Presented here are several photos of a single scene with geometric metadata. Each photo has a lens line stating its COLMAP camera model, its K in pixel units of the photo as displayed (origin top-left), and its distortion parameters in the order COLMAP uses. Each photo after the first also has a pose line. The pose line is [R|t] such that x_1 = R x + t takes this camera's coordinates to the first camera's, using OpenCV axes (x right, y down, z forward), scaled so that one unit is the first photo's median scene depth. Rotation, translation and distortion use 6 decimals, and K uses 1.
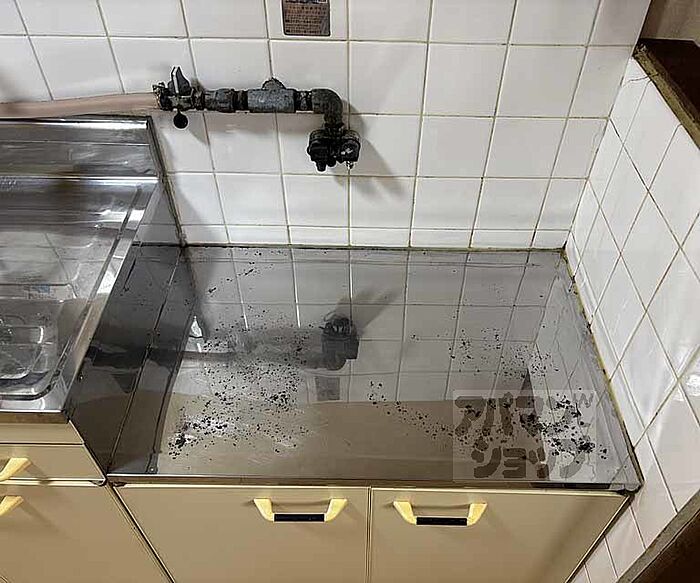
lens RADIAL K [[599.2, 0, 365.1], [0, 599.2, 280.5], [0, 0, 1]] dist [0.046628, -0.002534]
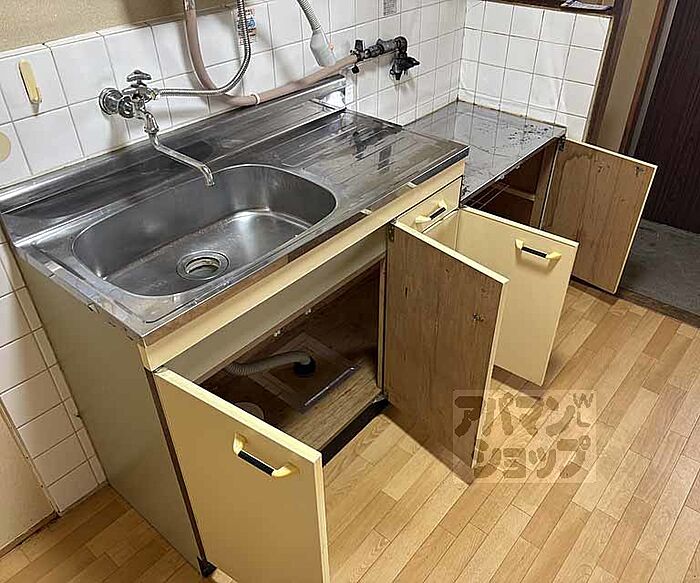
lens RADIAL K [[588.9, 0, 350.0], [0, 588.9, 291.5], [0, 0, 1]] dist [0.039559, -0.095125]
pose [[0.634841, -0.468230, 0.614604, -1.794435], [0.547913, 0.833671, 0.069169, 0.192762], [-0.544764, 0.292838, 0.785797, -0.293135]]
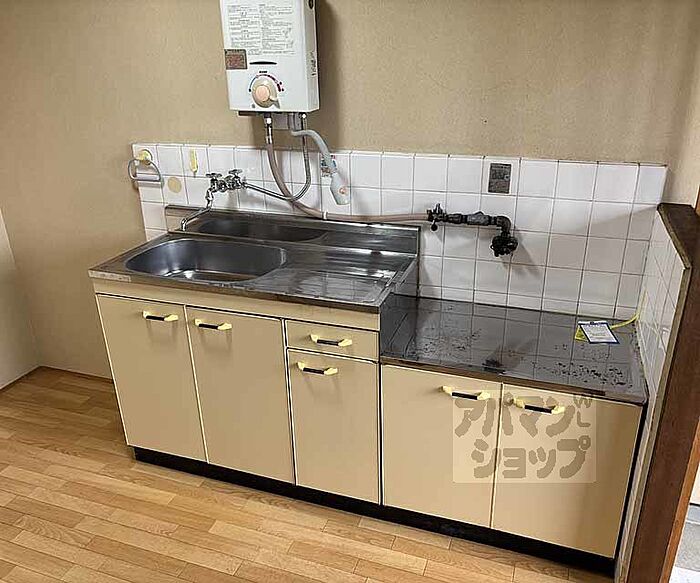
lens RADIAL K [[588.9, 0, 350.0], [0, 588.9, 291.5], [0, 0, 1]] dist [0.039559, -0.095125]
pose [[0.944760, 0.096329, -0.313288, 0.097052], [-0.204555, 0.920129, -0.333945, 0.706643], [0.256097, 0.379582, 0.889006, -0.872025]]
